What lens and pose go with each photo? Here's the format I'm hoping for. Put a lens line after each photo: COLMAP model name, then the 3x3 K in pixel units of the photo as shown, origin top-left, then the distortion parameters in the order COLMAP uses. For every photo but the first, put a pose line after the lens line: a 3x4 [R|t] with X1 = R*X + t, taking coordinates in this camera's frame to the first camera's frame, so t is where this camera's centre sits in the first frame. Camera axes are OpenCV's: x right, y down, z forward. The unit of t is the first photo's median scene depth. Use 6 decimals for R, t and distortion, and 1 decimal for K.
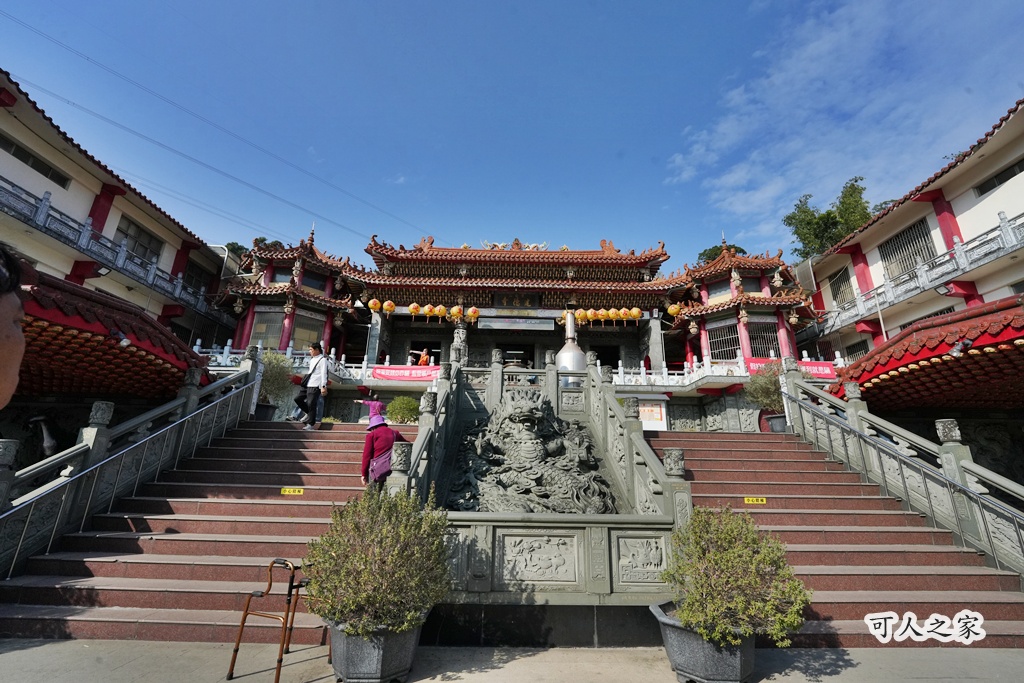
lens RADIAL K [[413.8, 0, 512.0], [0, 413.8, 341.5], [0, 0, 1]] dist [-0.015528, -0.000210]
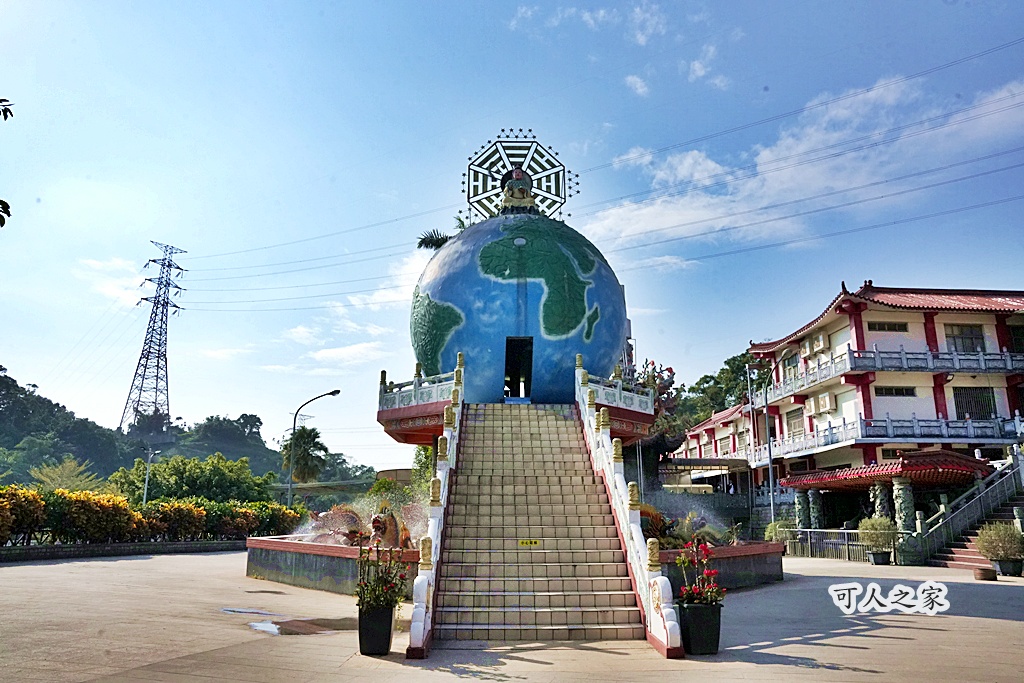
lens RADIAL K [[708.4, 0, 512.0], [0, 708.4, 341.5], [0, 0, 1]] dist [-0.177319, 0.134682]
pose [[0.059106, -0.257456, -0.964481, 1.253016], [0.297369, 0.926847, -0.229187, -0.230567], [0.952931, -0.273260, 0.131342, -0.744994]]
